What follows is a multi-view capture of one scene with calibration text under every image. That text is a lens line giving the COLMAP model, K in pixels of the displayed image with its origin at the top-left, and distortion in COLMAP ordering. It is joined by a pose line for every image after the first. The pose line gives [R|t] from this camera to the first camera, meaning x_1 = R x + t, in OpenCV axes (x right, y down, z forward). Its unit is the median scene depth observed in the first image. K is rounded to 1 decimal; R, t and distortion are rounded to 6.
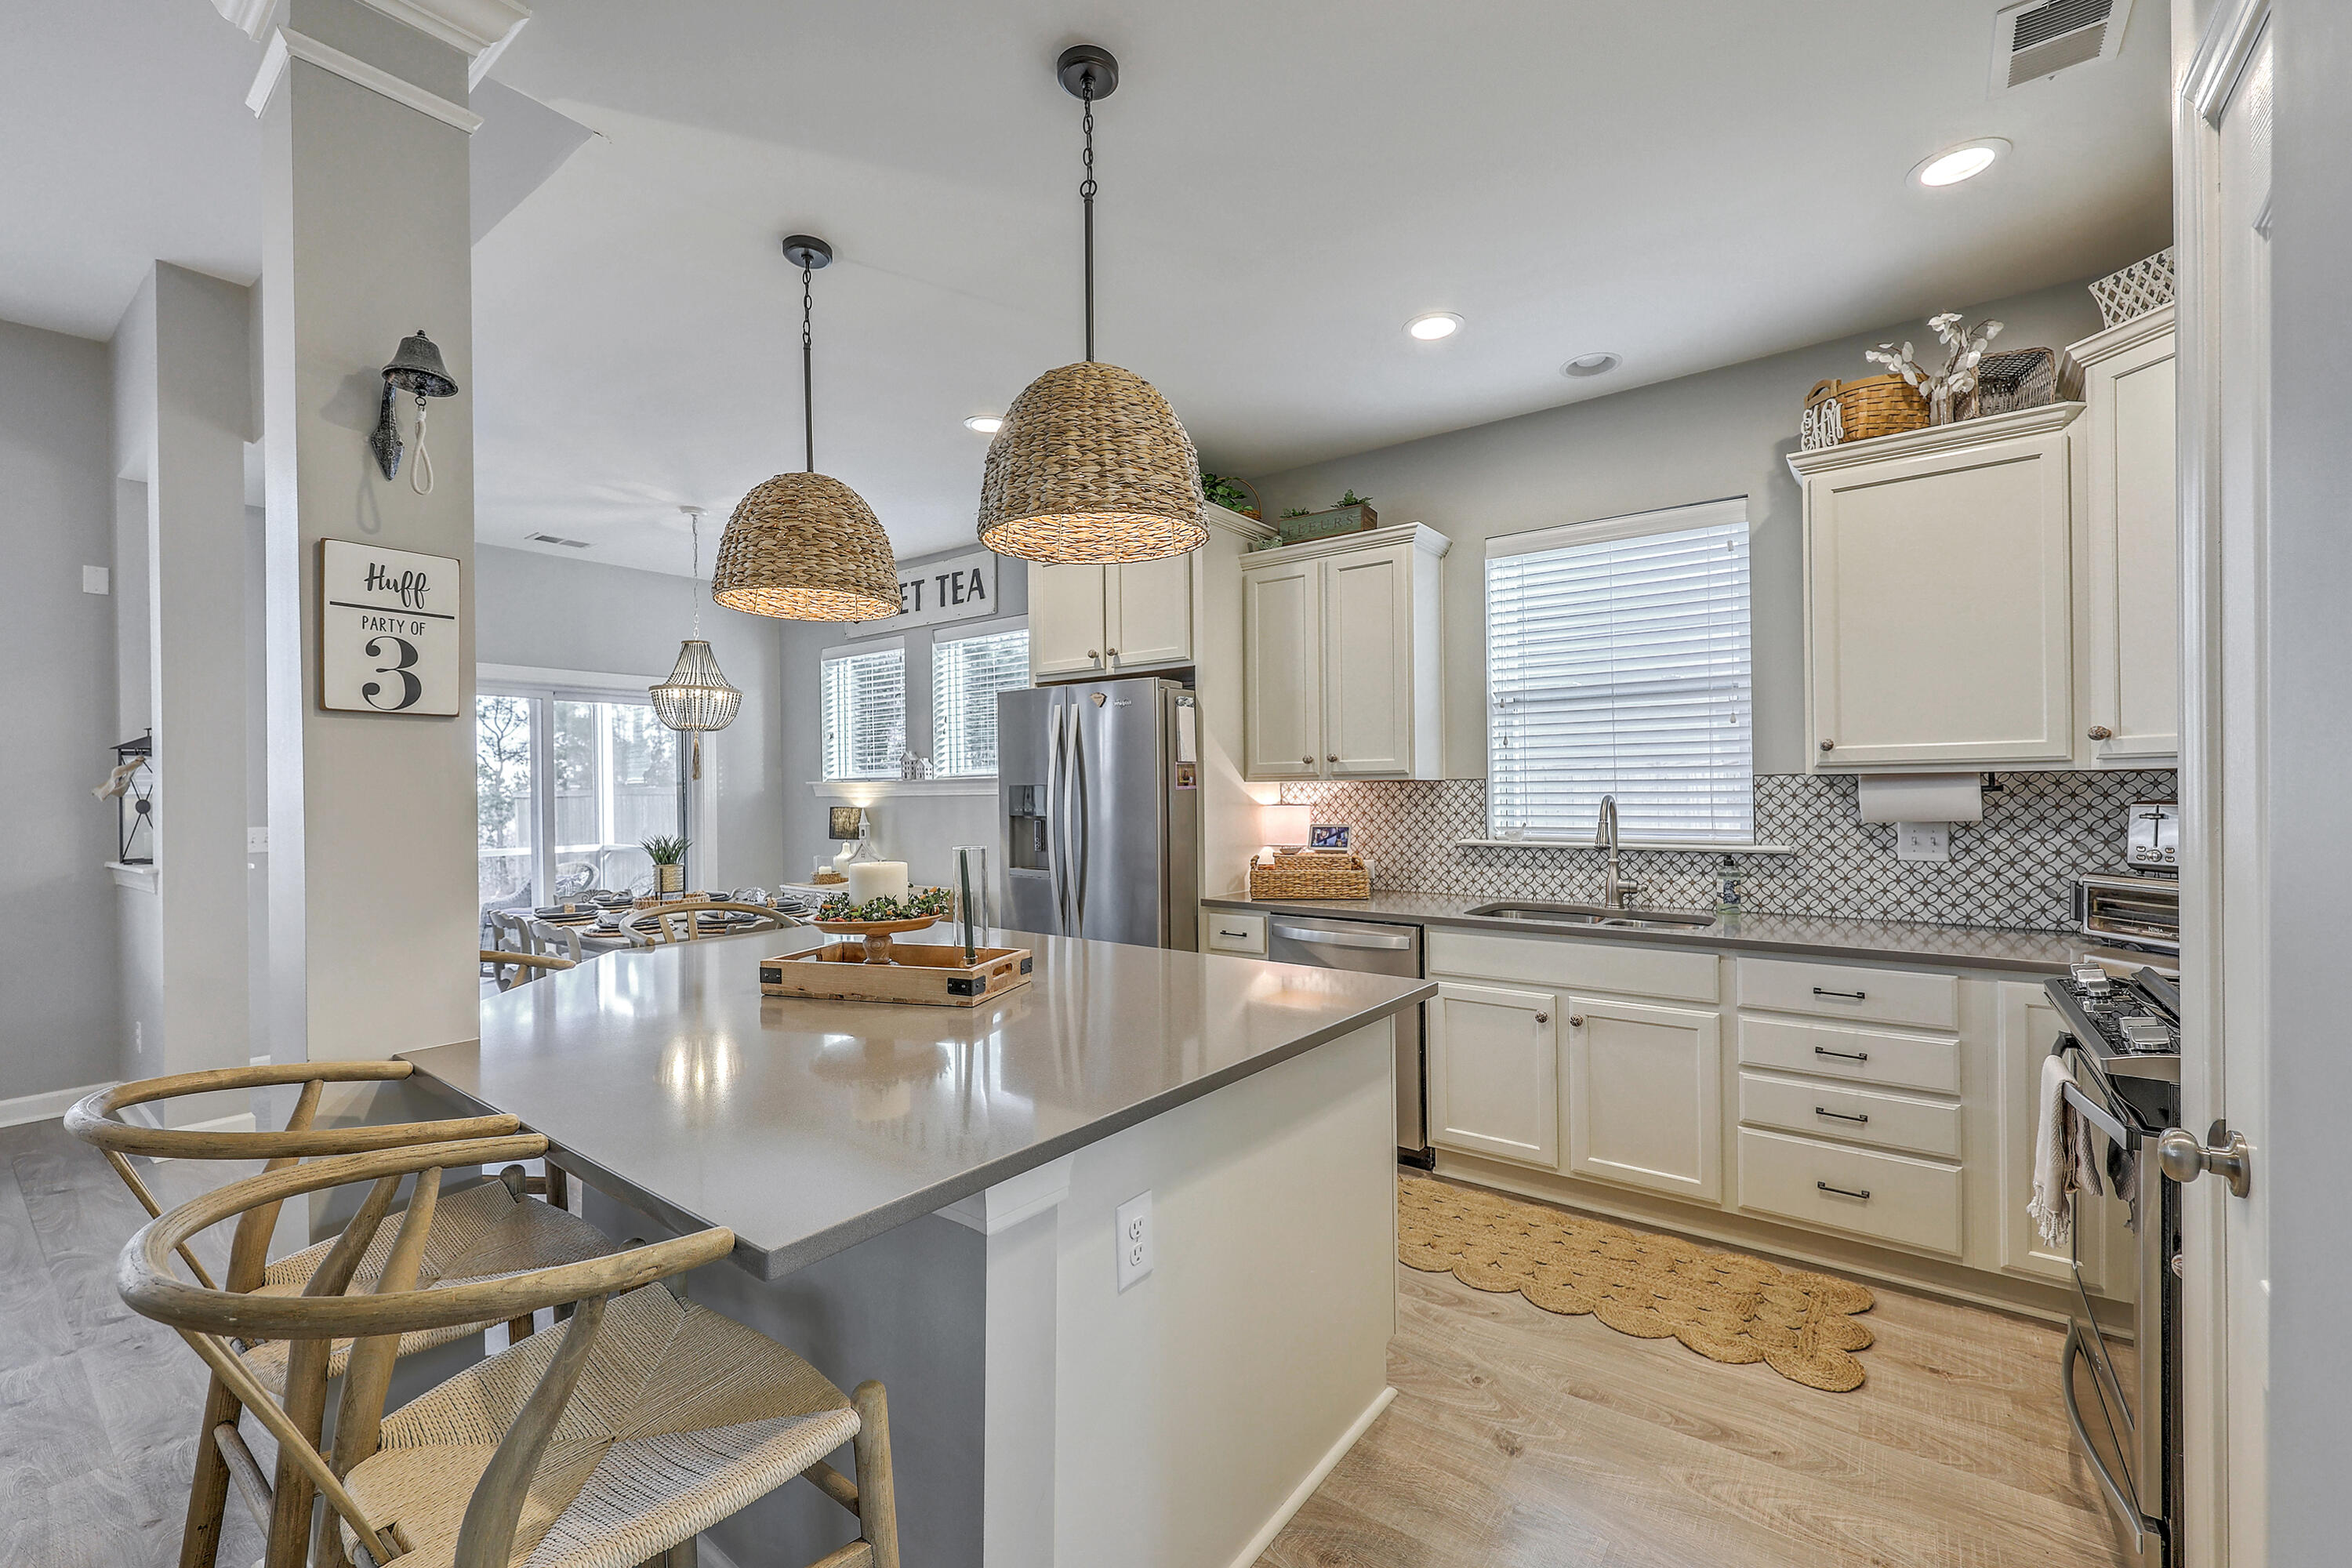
lens RADIAL K [[971.7, 0, 1176.0], [0, 971.7, 784.0], [0, 0, 1]] dist [0.011763, 0.000079]
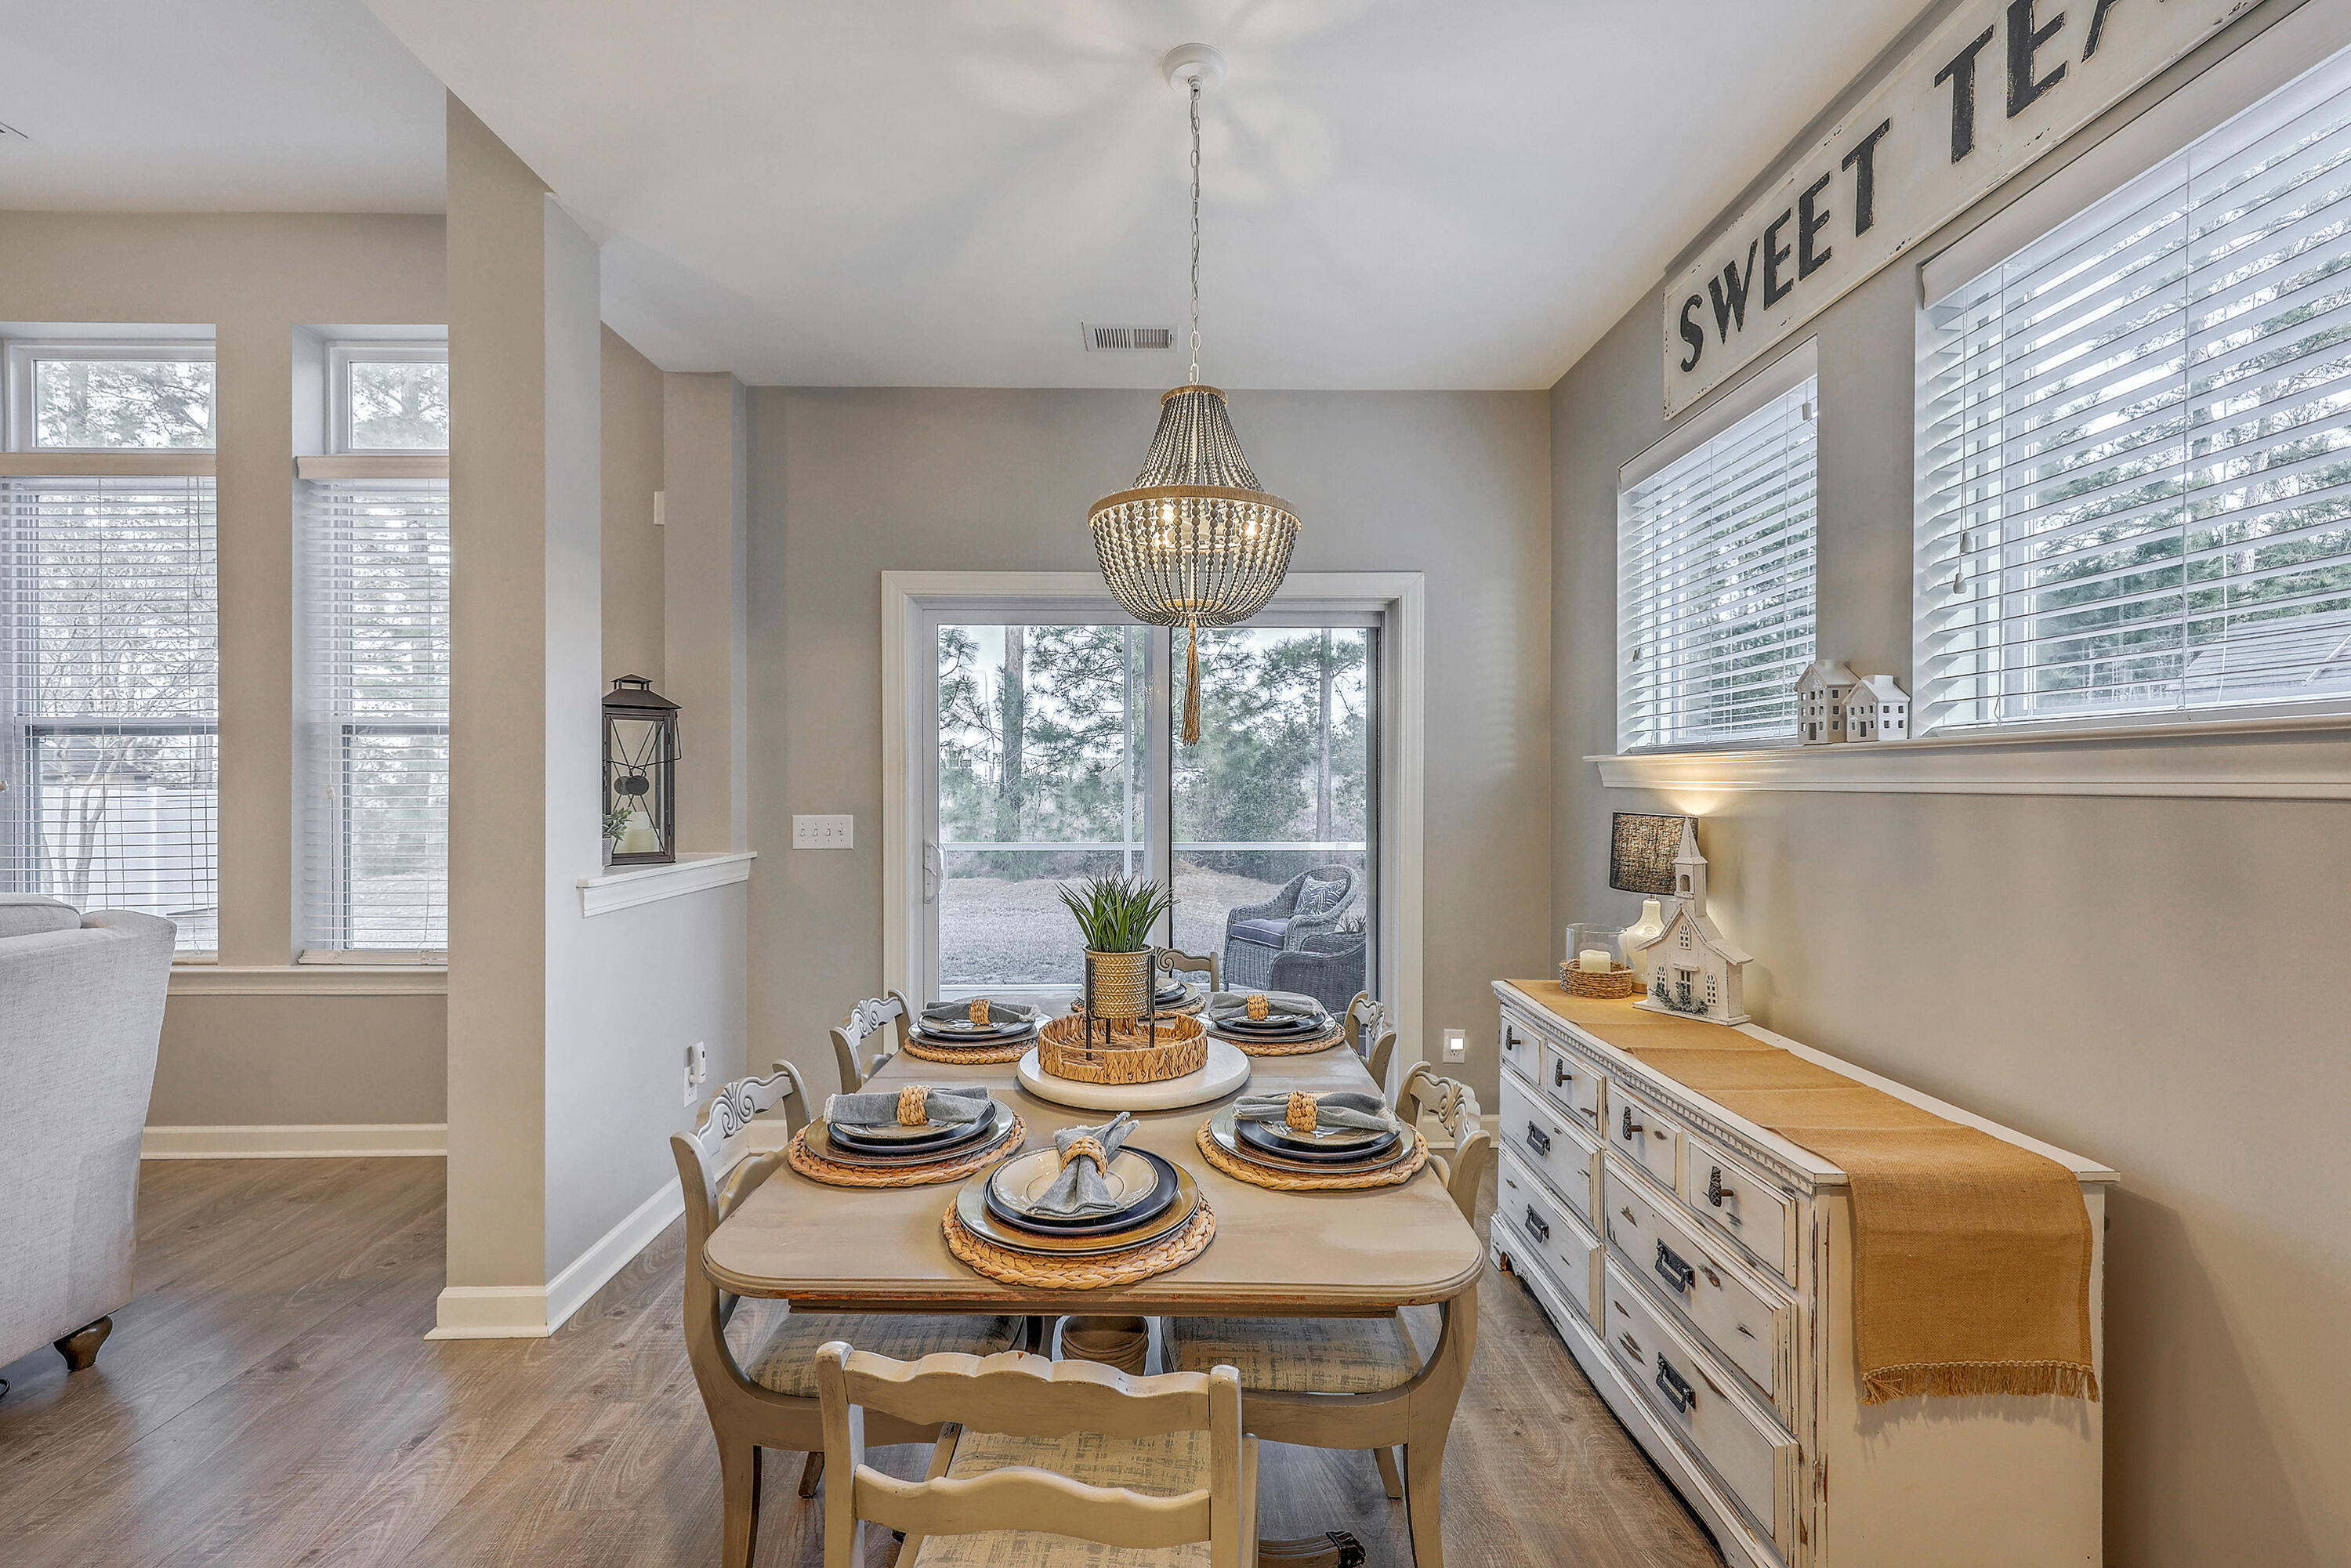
lens RADIAL K [[971.3, 0, 1175.5], [0, 971.3, 784.0], [0, 0, 1]] dist [0.011763, 0.000079]
pose [[0.632553, 0.013636, -0.774397, -0.150899], [-0.003066, 0.999881, 0.015102, 0.005535], [0.774511, -0.007178, 0.632520, 0.599895]]
